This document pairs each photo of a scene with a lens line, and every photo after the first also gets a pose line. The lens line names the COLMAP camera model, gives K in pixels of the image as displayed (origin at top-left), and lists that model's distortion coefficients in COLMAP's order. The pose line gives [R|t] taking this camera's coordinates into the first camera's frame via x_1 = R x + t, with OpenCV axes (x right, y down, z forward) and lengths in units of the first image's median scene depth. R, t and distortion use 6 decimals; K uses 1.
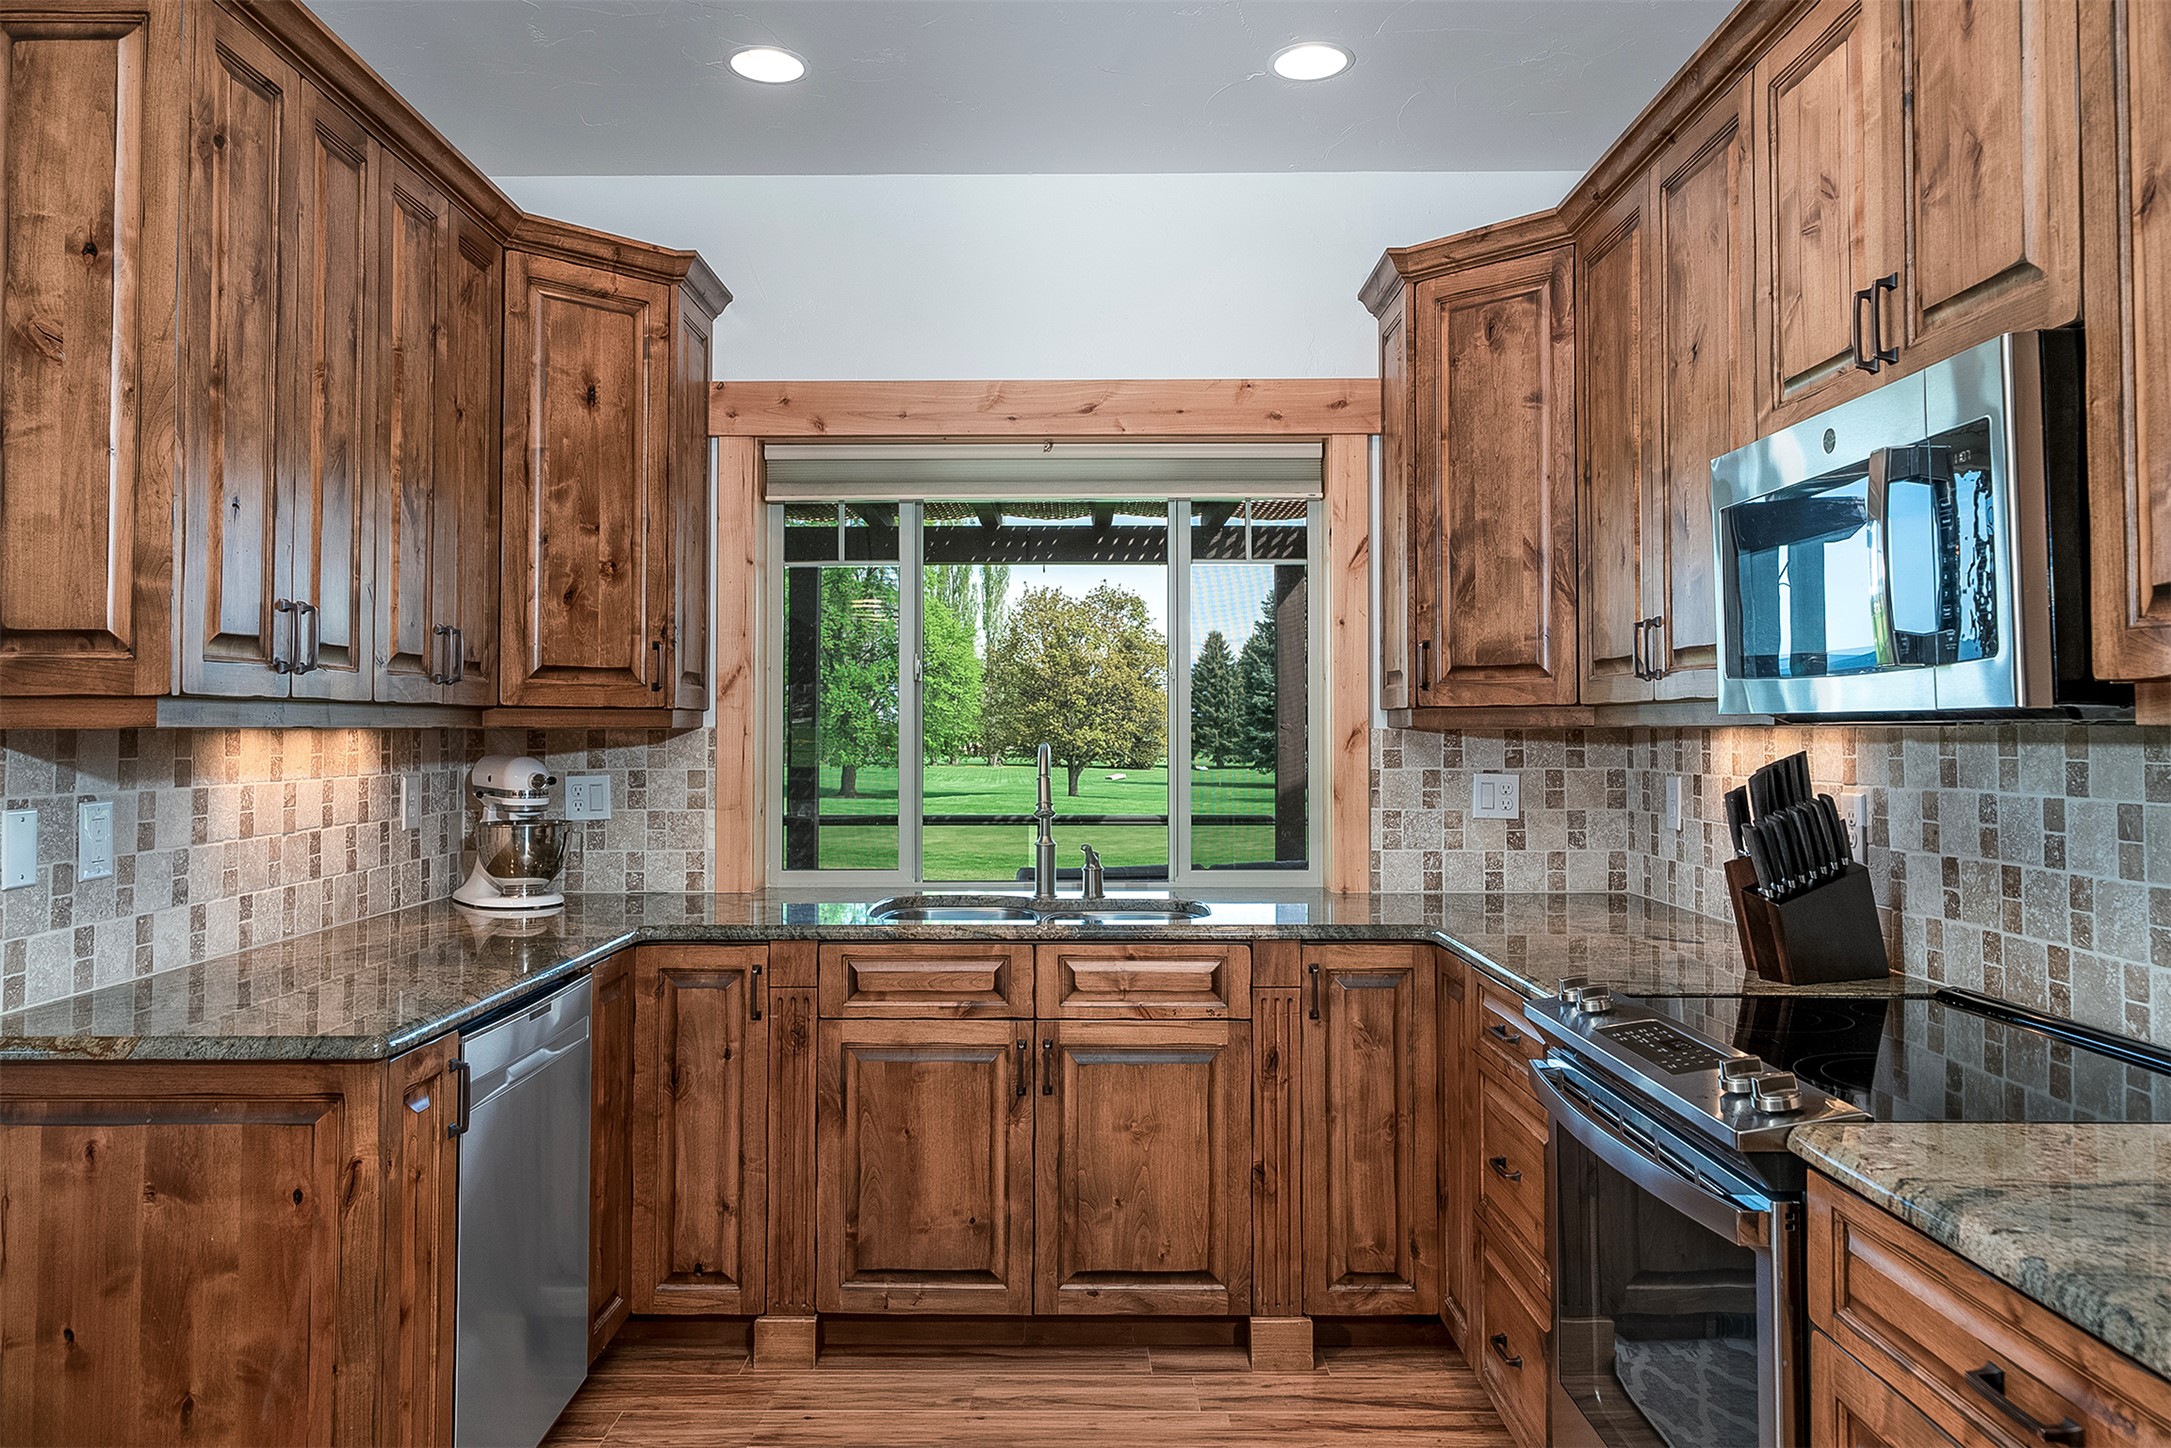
lens RADIAL K [[1519.7, 0, 1087.7], [0, 1519.7, 682.7], [0, 0, 1]] dist [0.003404, 0.003392]
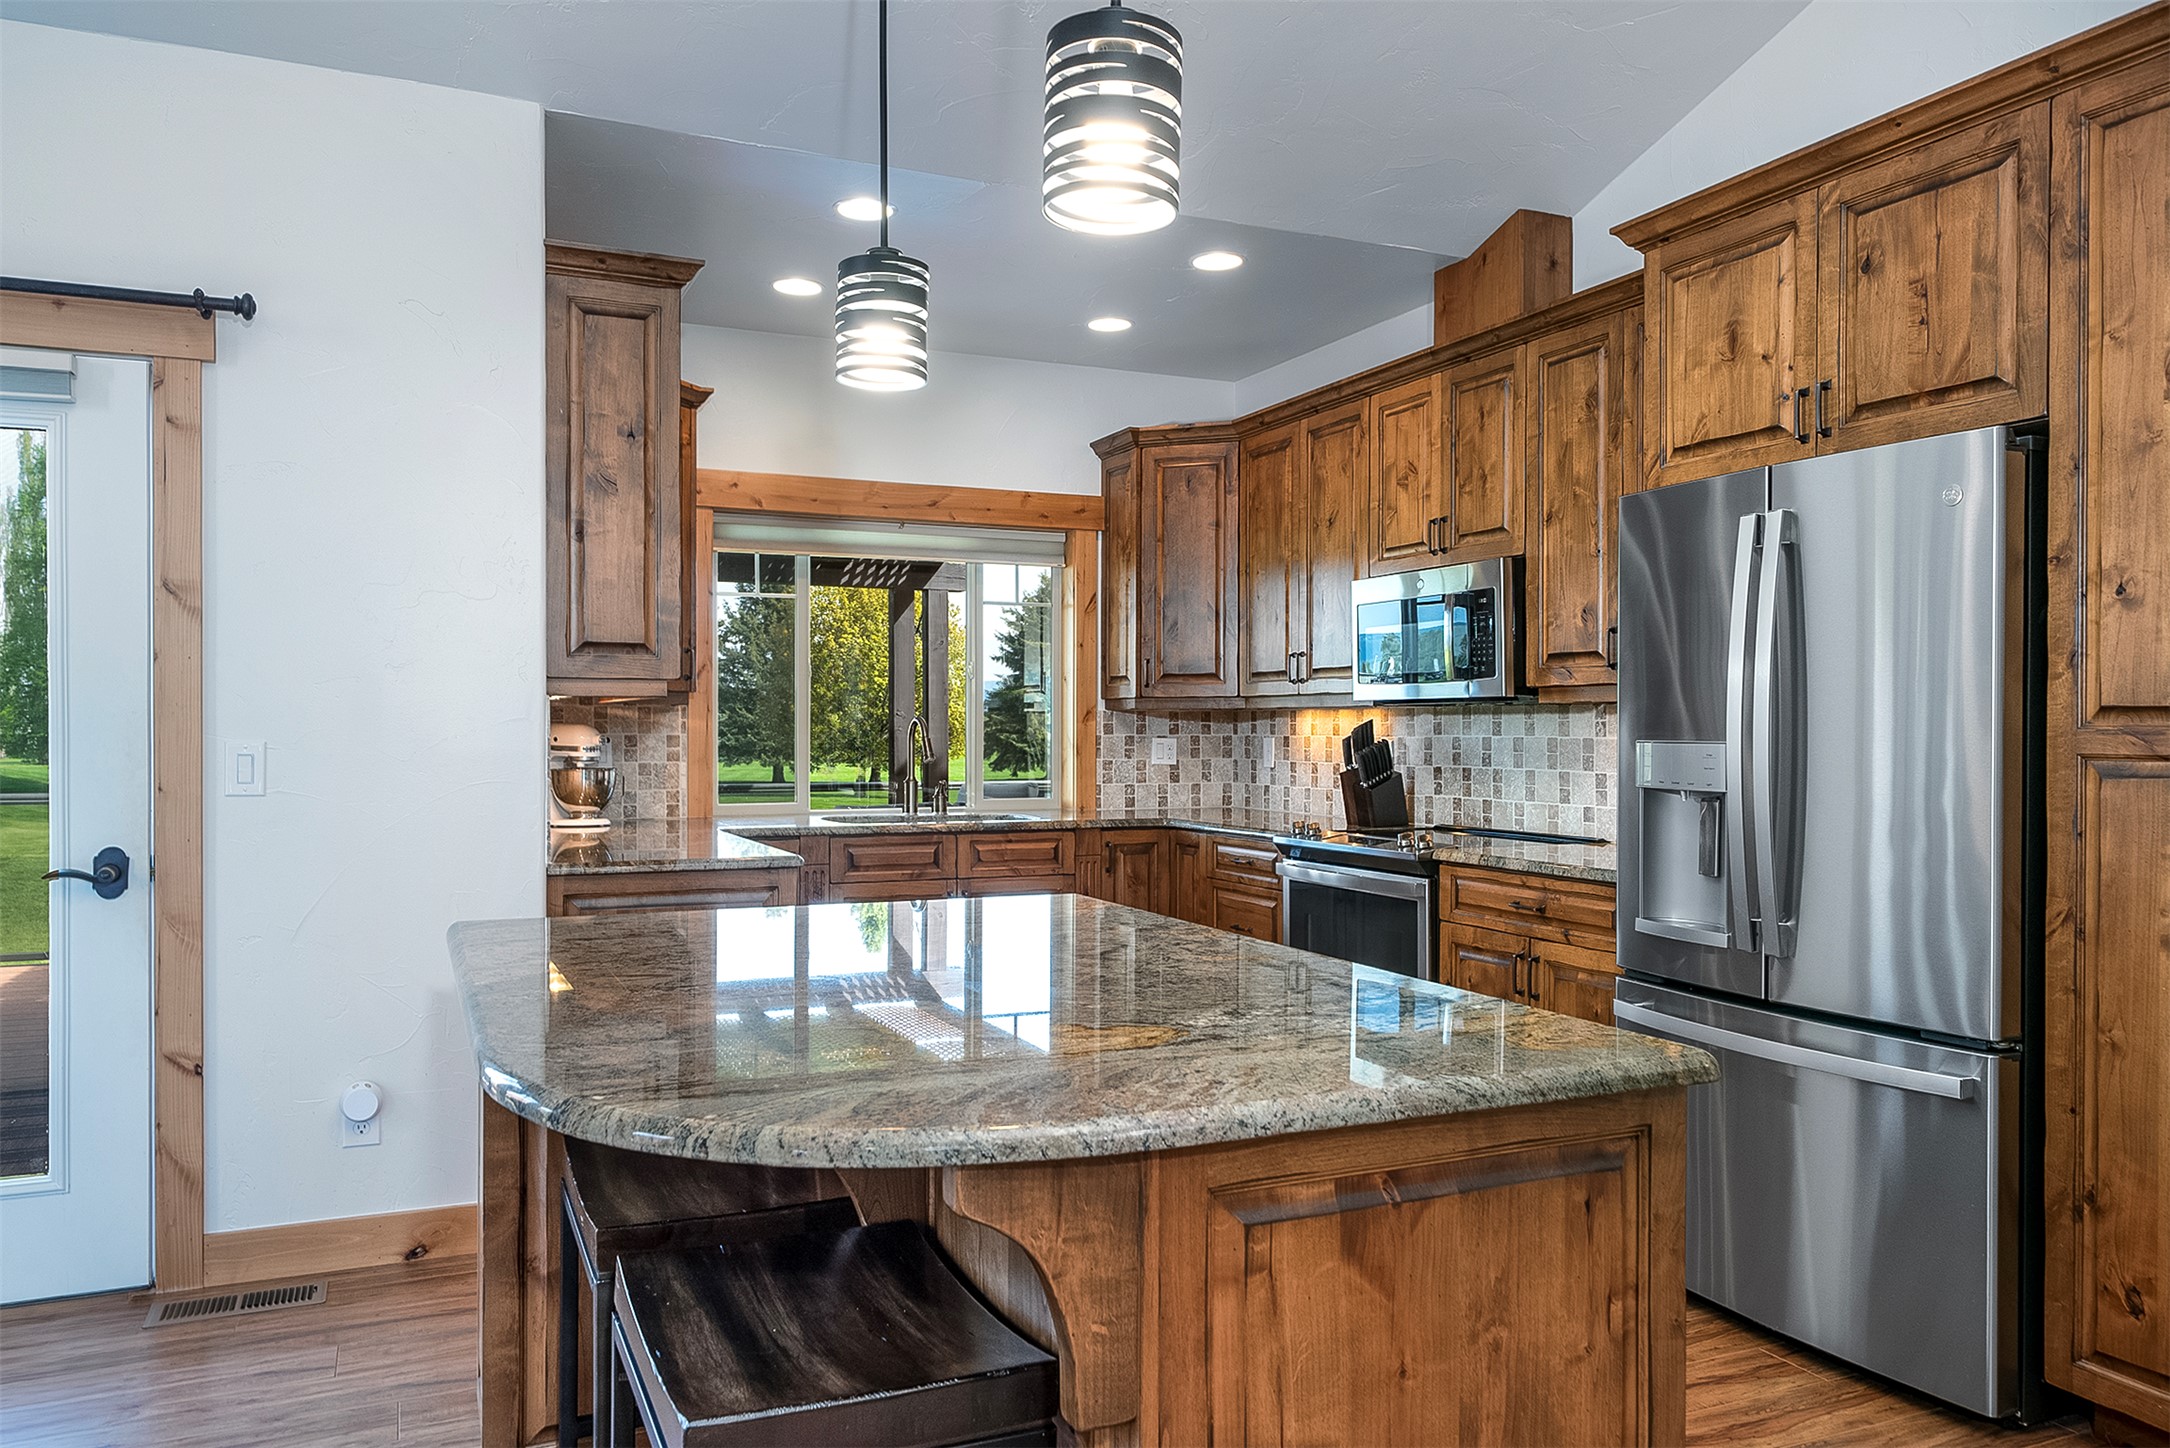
lens RADIAL K [[1507.7, 0, 1085.0], [0, 1507.7, 724.0], [0, 0, 1]] dist [0.006841, 0.002444]
pose [[0.913363, 0.004852, 0.407118, -0.587407], [-0.016206, 0.999570, 0.024444, 0.006147], [-0.406825, -0.028924, 0.913048, -0.582445]]
